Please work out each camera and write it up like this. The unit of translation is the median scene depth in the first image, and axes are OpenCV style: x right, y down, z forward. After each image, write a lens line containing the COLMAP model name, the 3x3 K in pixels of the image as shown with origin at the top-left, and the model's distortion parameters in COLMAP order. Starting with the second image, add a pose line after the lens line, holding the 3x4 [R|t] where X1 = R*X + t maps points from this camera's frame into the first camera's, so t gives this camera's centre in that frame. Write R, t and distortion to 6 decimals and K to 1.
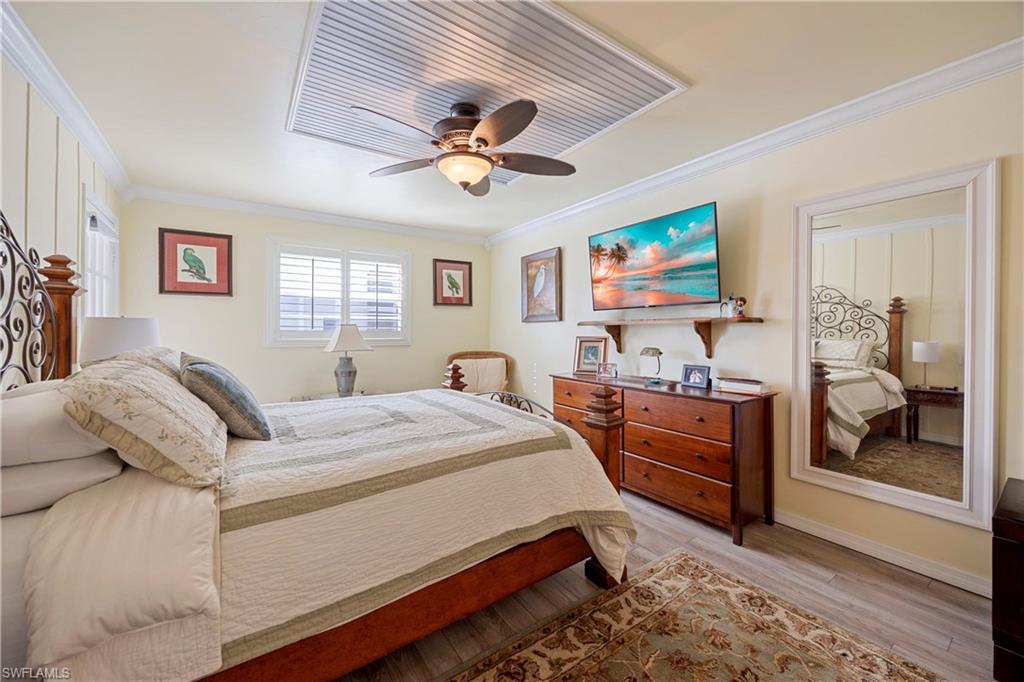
lens RADIAL K [[399.0, 0, 510.8], [0, 399.0, 329.2], [0, 0, 1]] dist [-0.000881, 0.000067]
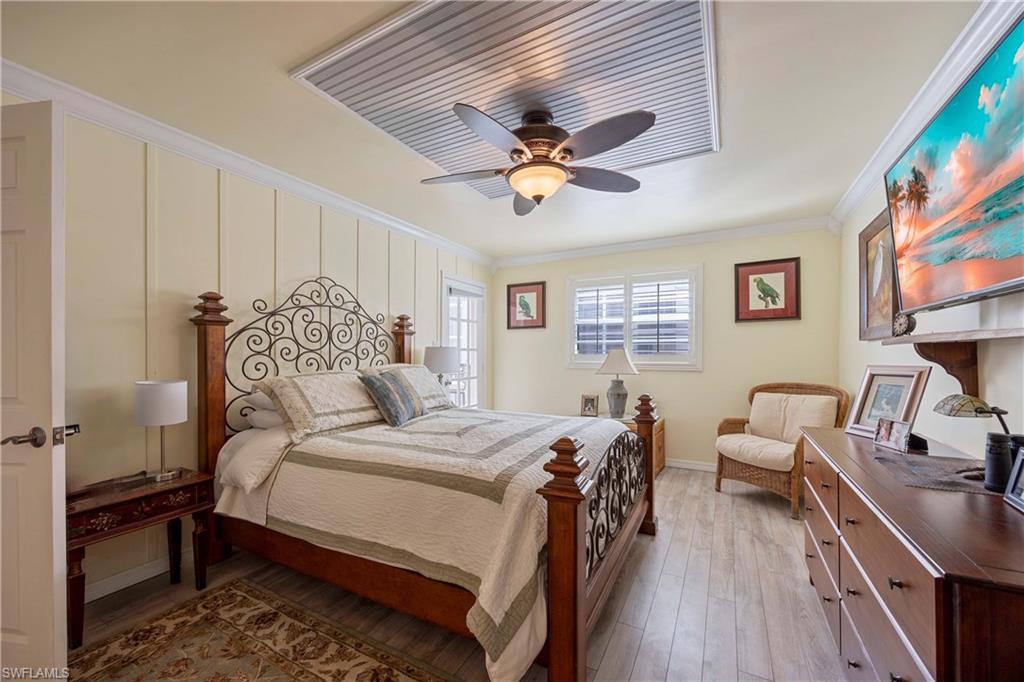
lens RADIAL K [[391.5, 0, 497.4], [0, 391.5, 355.4], [0, 0, 1]] dist [0.000775, 0.000208]
pose [[0.442957, 0.002882, -0.896538, 0.445166], [0.003756, 0.999980, 0.005070, 0.000455], [0.896535, -0.005613, 0.442937, 0.343065]]
